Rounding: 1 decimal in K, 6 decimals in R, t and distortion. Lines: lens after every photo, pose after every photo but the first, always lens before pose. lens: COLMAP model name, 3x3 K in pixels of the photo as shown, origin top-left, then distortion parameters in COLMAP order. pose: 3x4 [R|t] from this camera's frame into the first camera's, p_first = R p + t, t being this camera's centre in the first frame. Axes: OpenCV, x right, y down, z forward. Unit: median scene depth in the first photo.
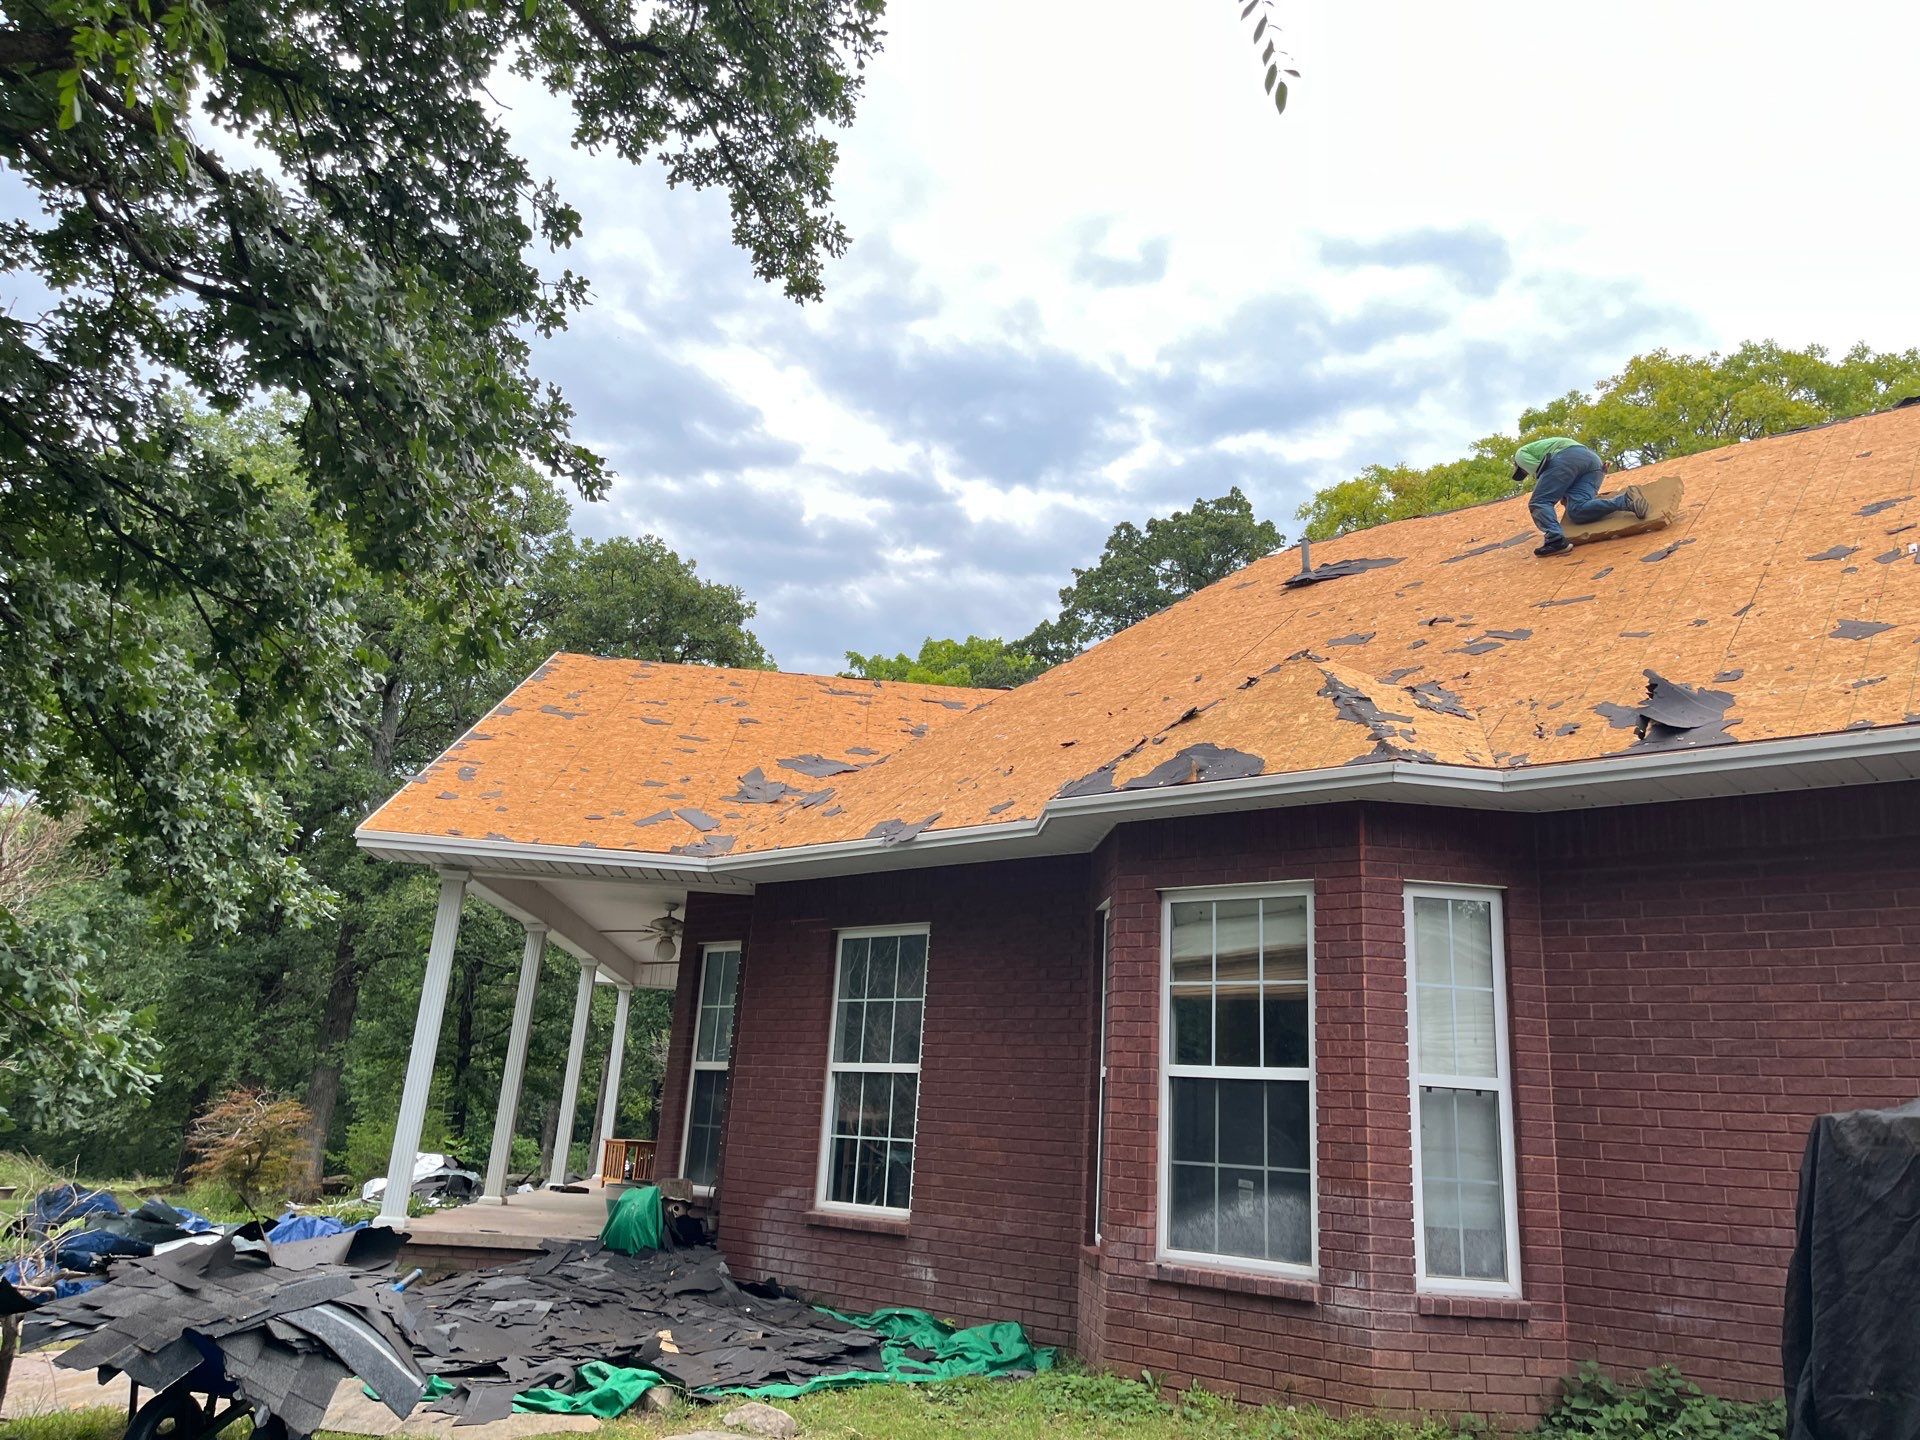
lens RADIAL K [[1414.4, 0, 1023.0], [0, 1414.4, 716.7], [0, 0, 1]] dist [0.092728, -0.085148]
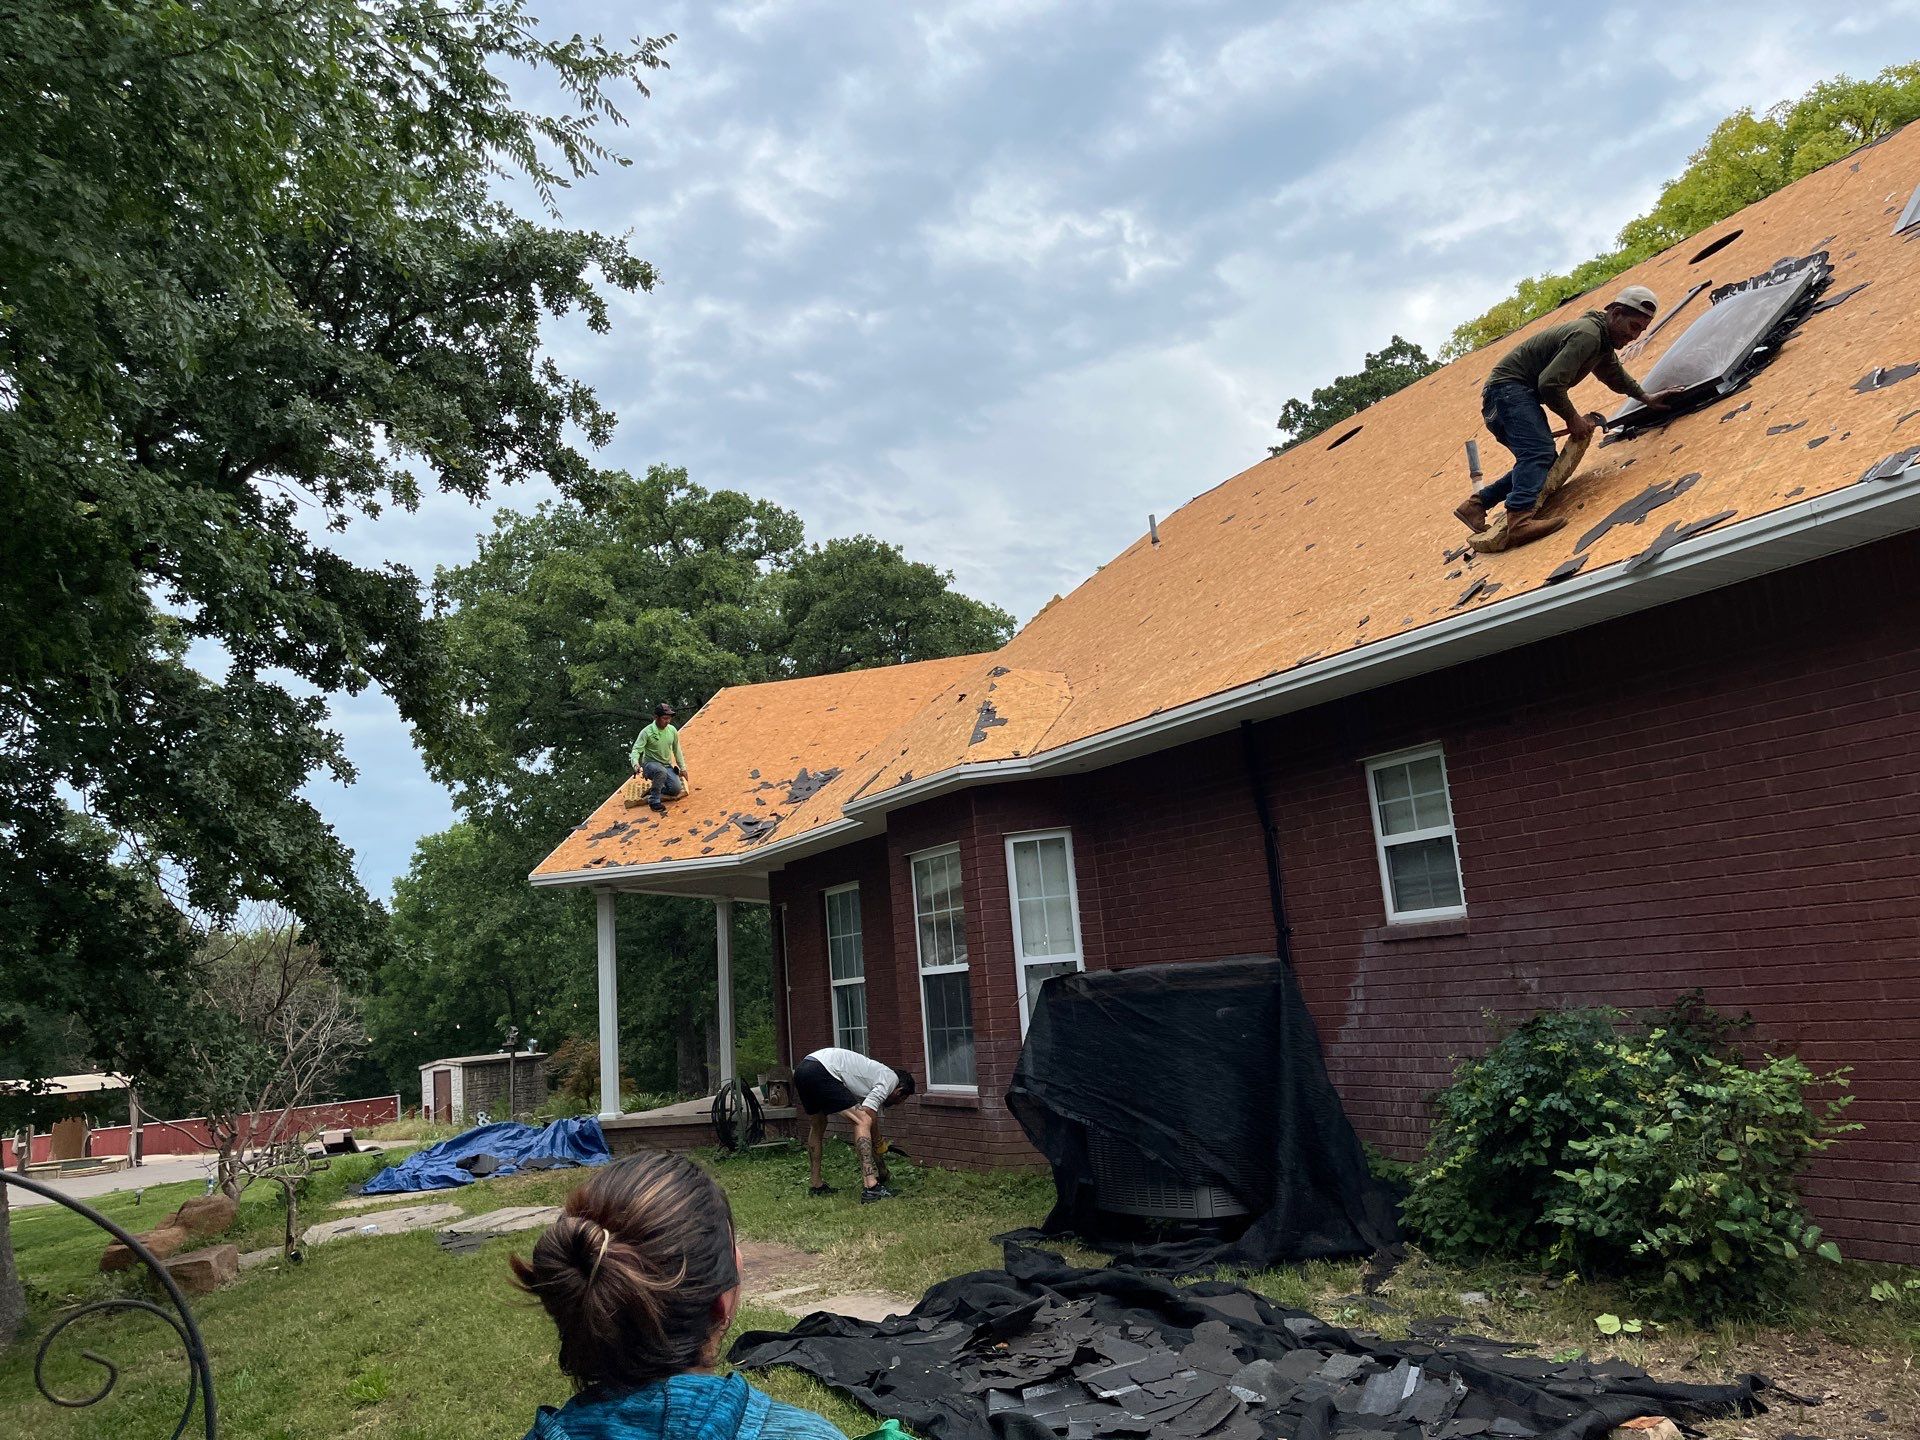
lens RADIAL K [[1414.4, 0, 1023.0], [0, 1414.4, 716.7], [0, 0, 1]] dist [0.092728, -0.085148]
pose [[0.932216, -0.191651, -0.306990, 0.363326], [0.221372, 0.973036, 0.064770, -0.046828], [0.286299, -0.128339, 0.949506, -0.190901]]
